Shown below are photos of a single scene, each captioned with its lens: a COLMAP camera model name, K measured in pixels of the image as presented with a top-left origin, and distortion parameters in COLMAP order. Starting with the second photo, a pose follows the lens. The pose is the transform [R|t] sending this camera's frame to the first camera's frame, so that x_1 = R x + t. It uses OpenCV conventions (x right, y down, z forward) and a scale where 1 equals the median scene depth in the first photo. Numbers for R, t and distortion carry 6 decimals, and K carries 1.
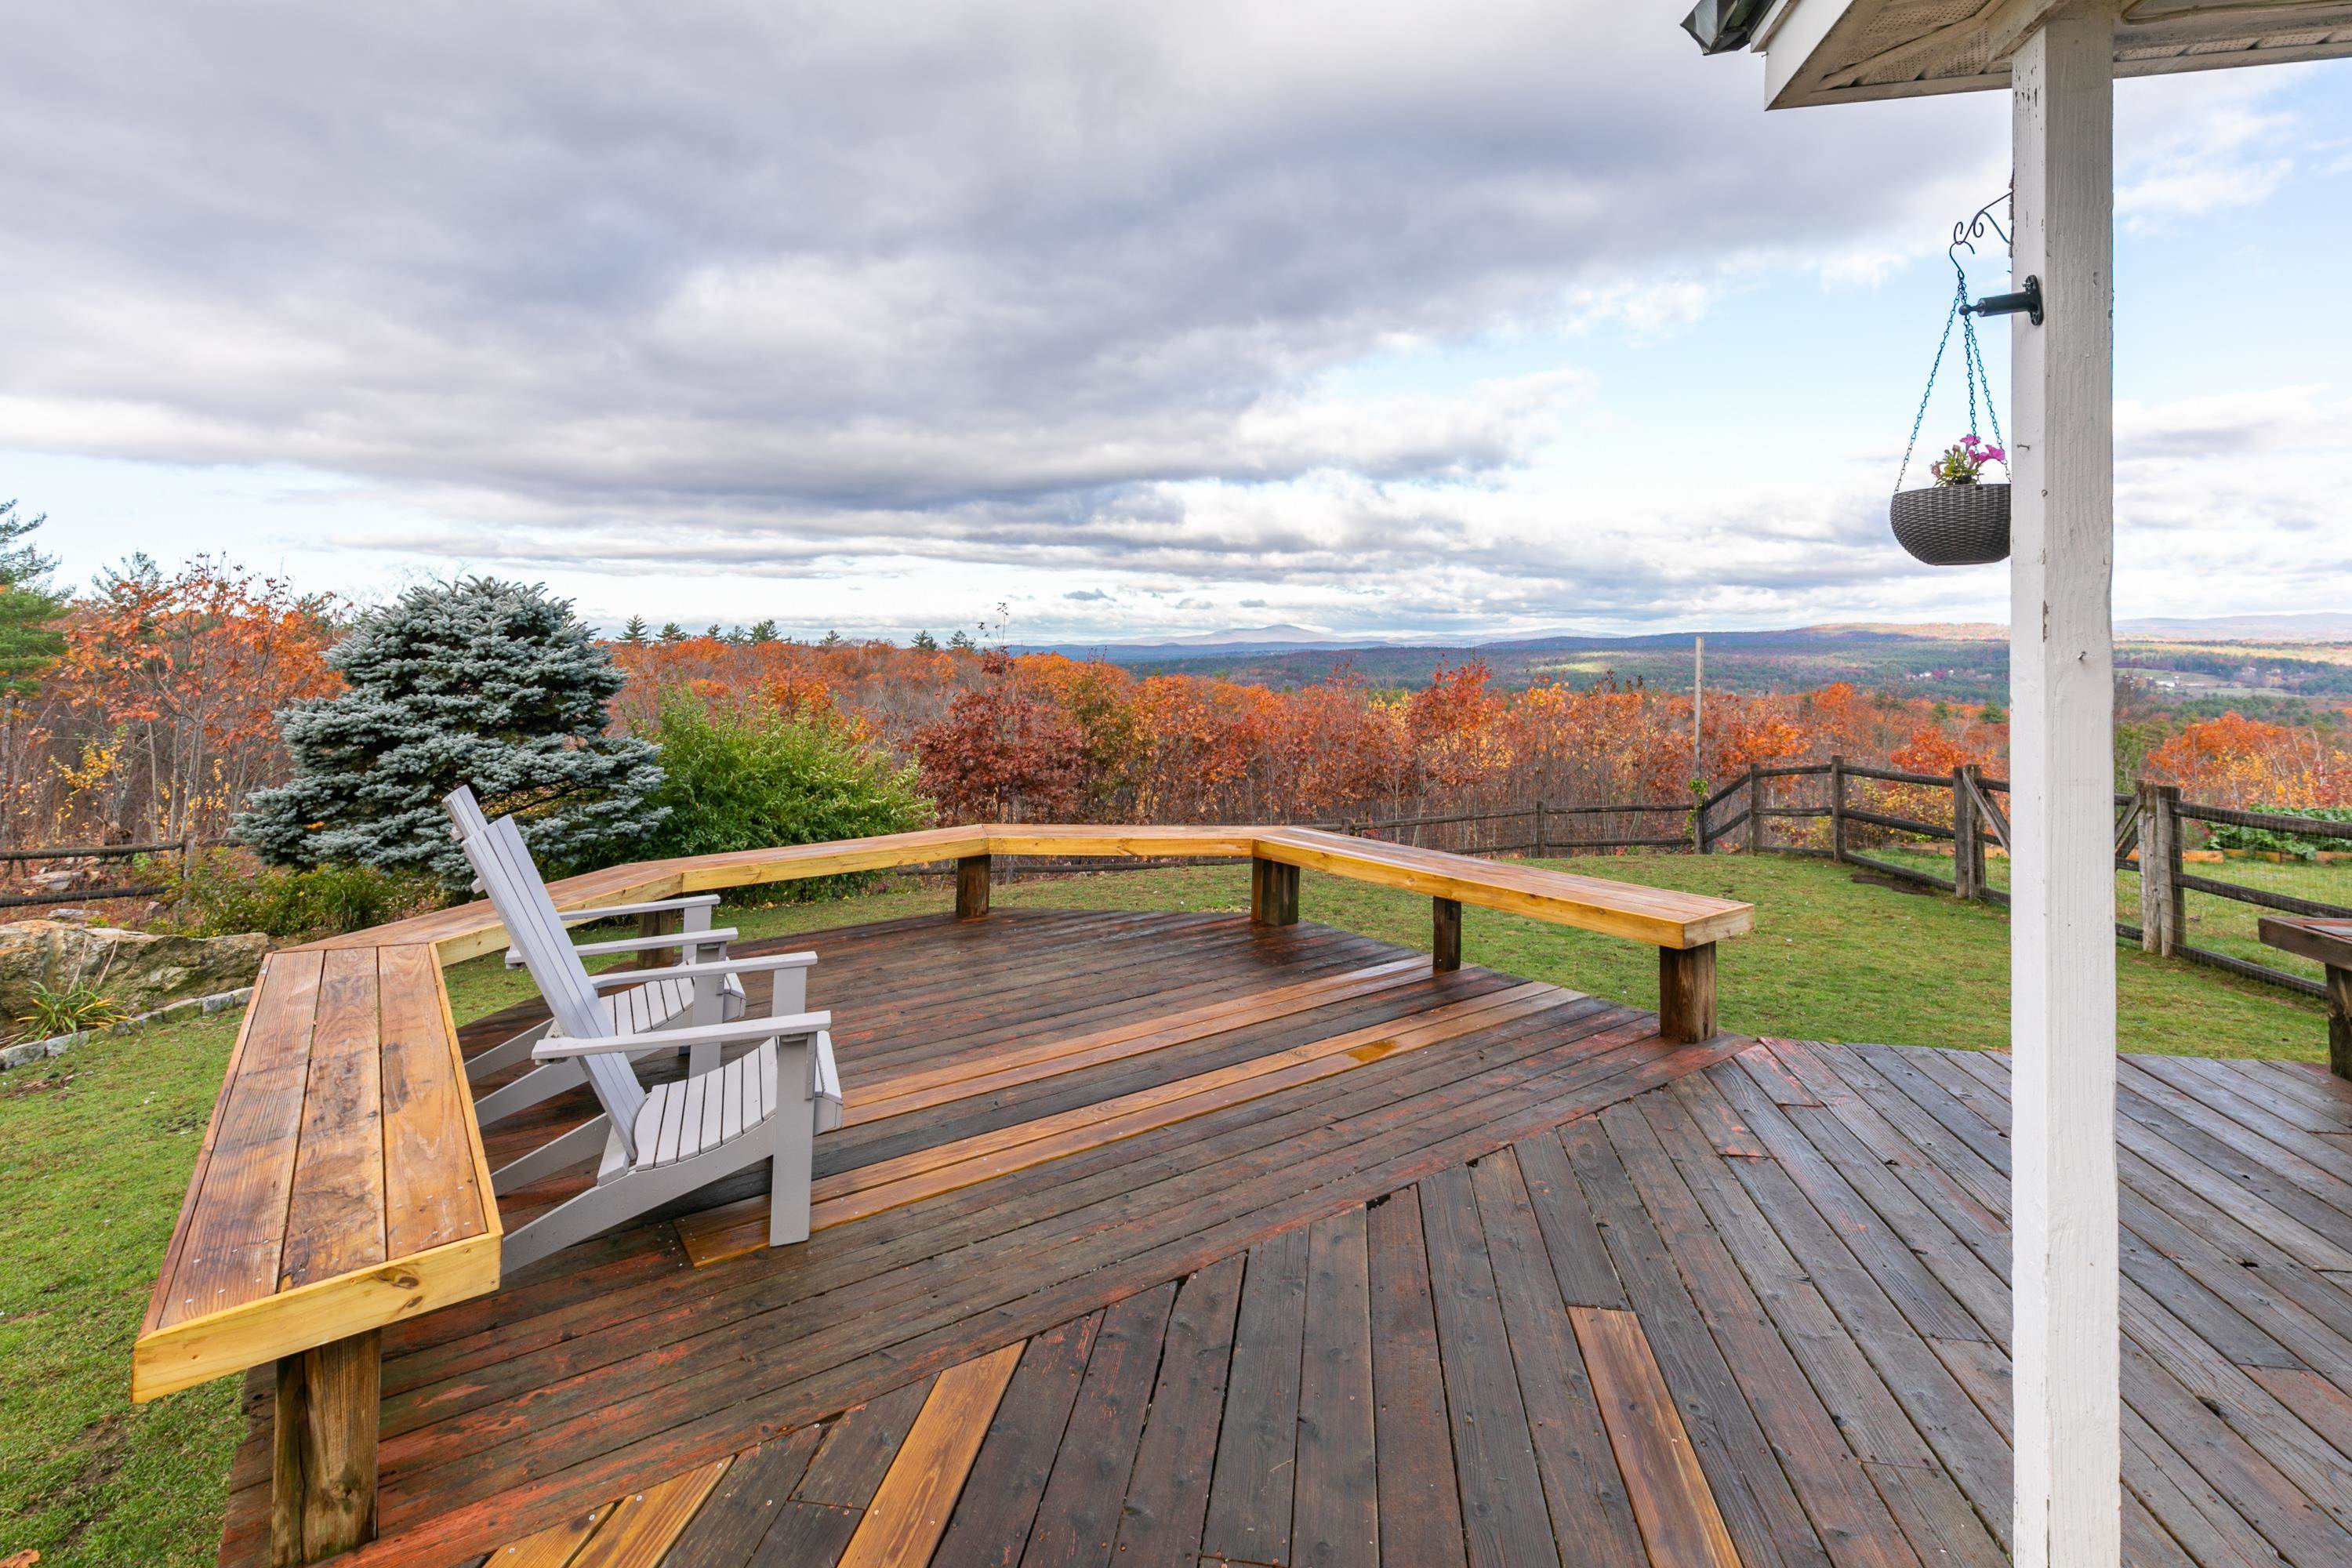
lens RADIAL K [[1065.9, 0, 1161.2], [0, 1065.9, 767.6], [0, 0, 1]] dist [0.000031, -0.000008]
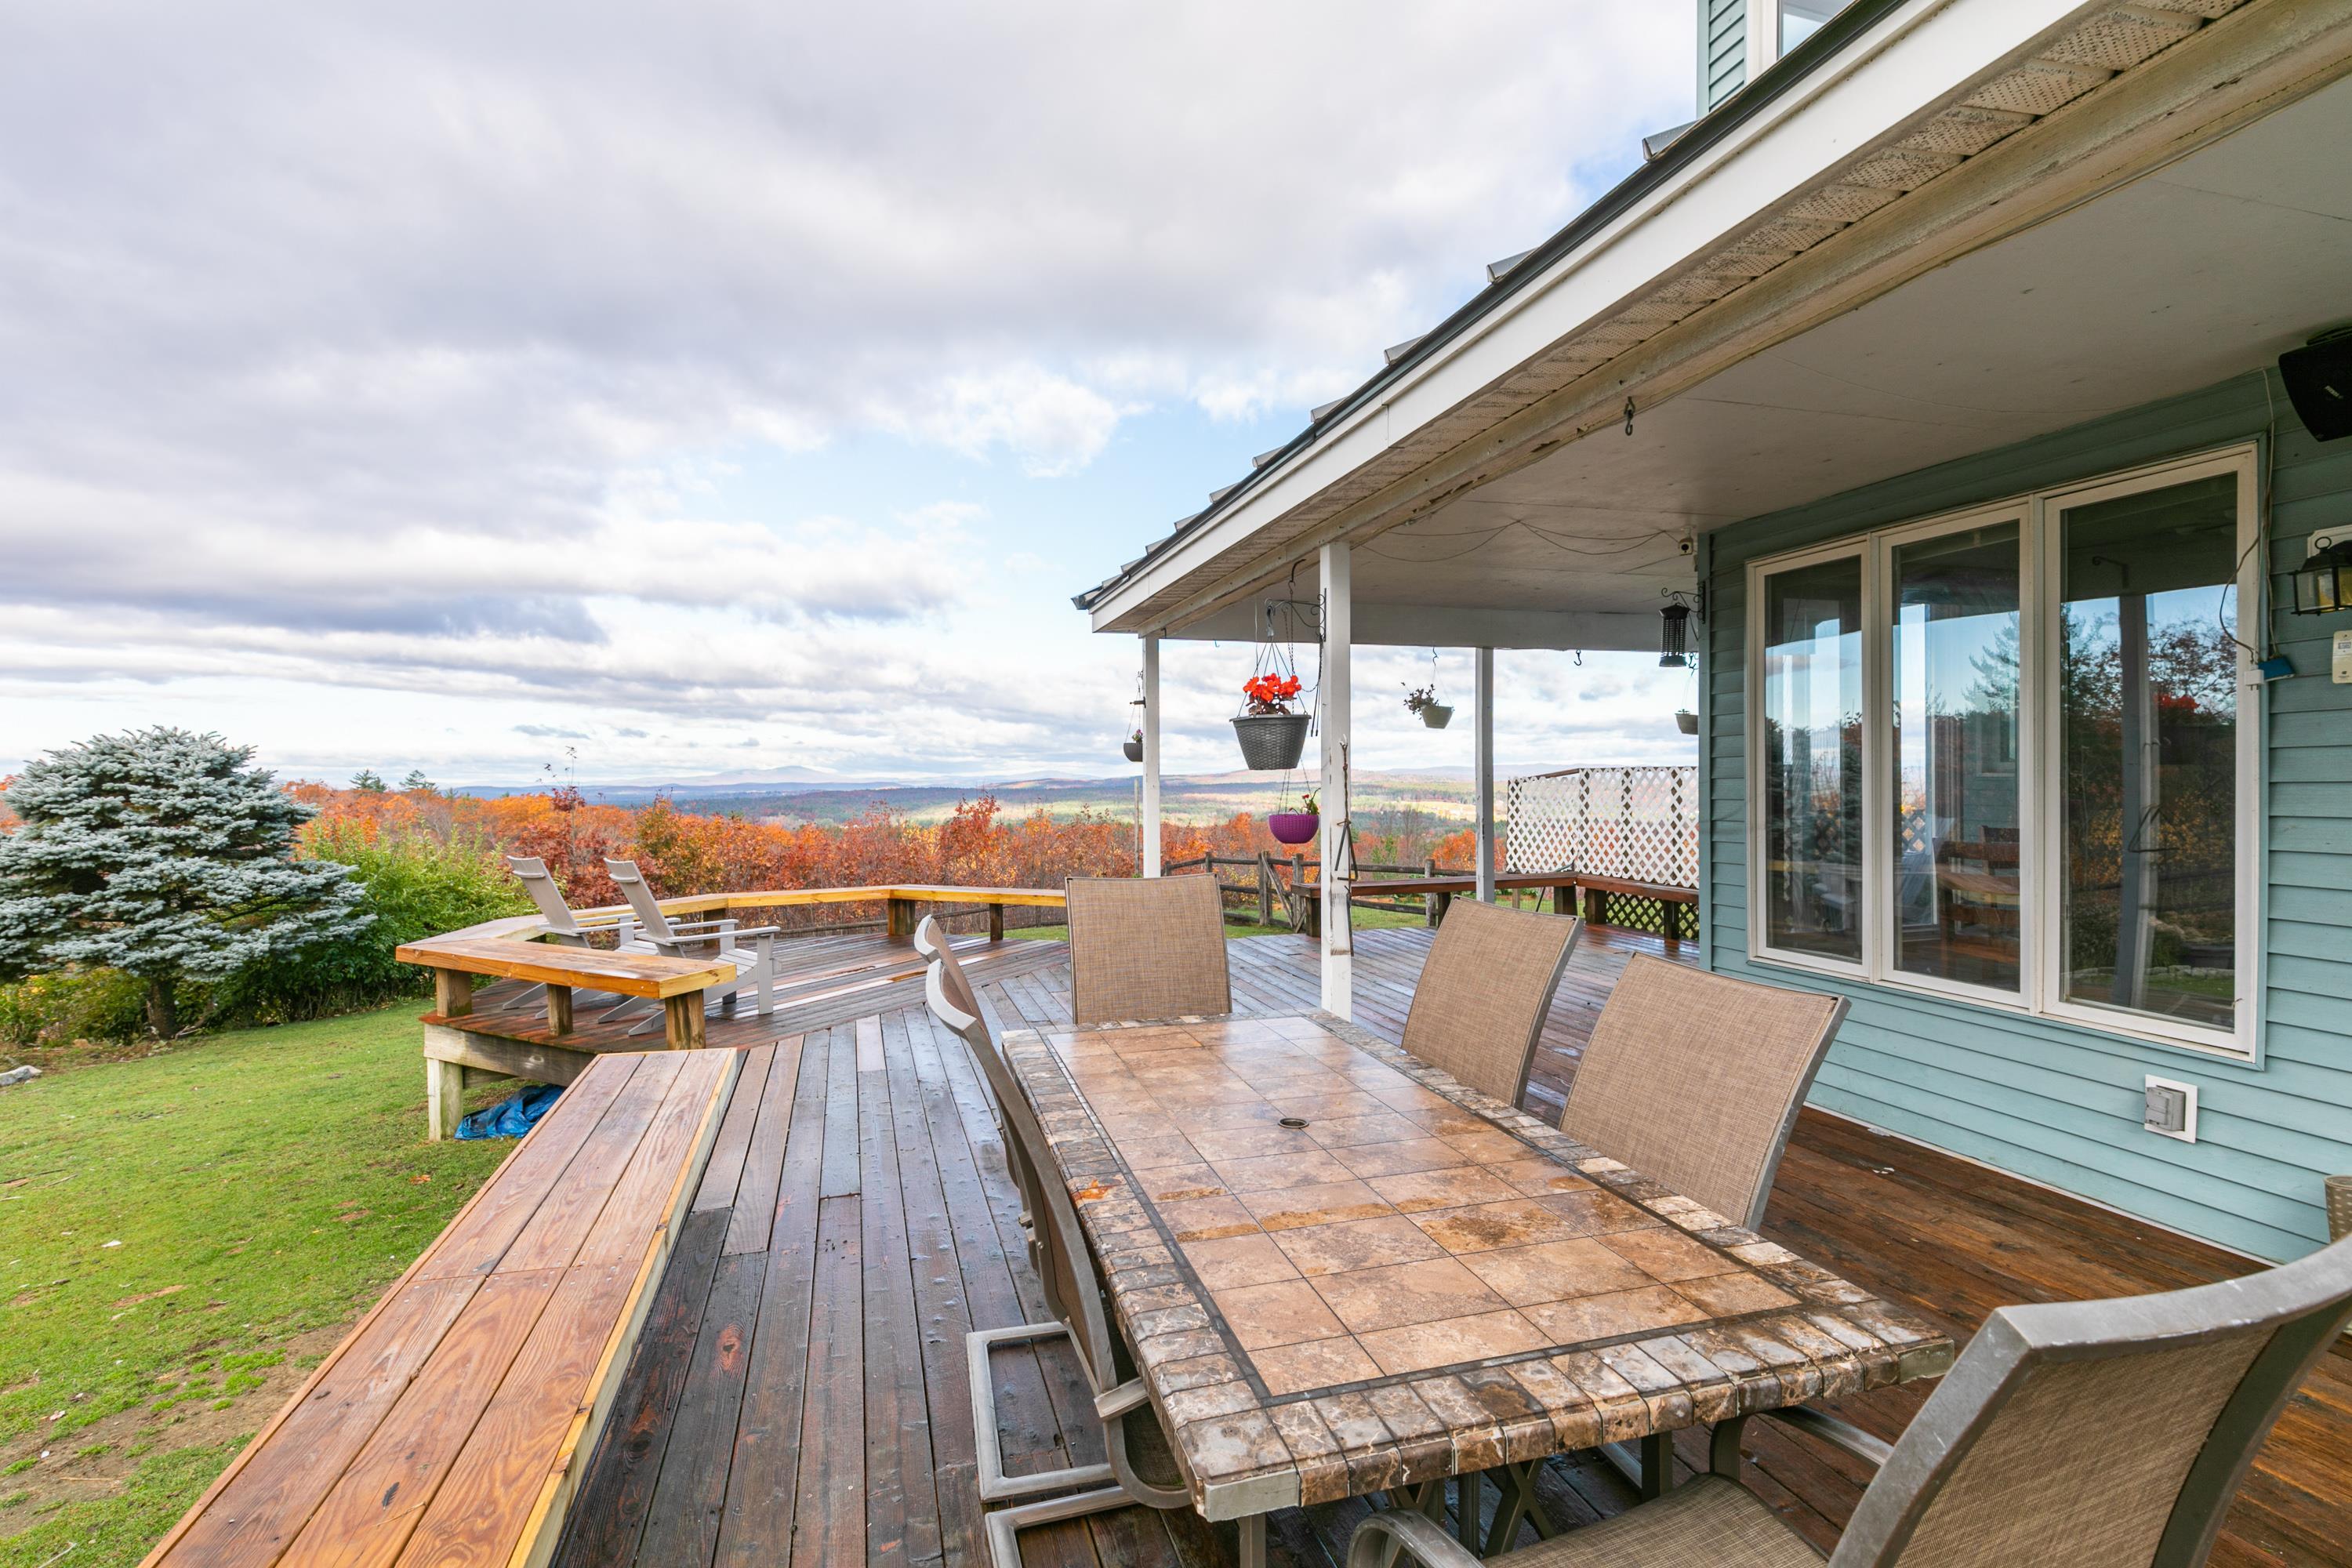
lens RADIAL K [[1065.9, 0, 1172.5], [0, 1065.9, 781.8], [0, 0, 1]] dist [0.000031, -0.000008]
pose [[0.890900, 0.001694, 0.454197, -0.201593], [0.052233, 0.992977, -0.106157, 0.066091], [-0.451187, 0.118299, 0.884554, -0.557272]]
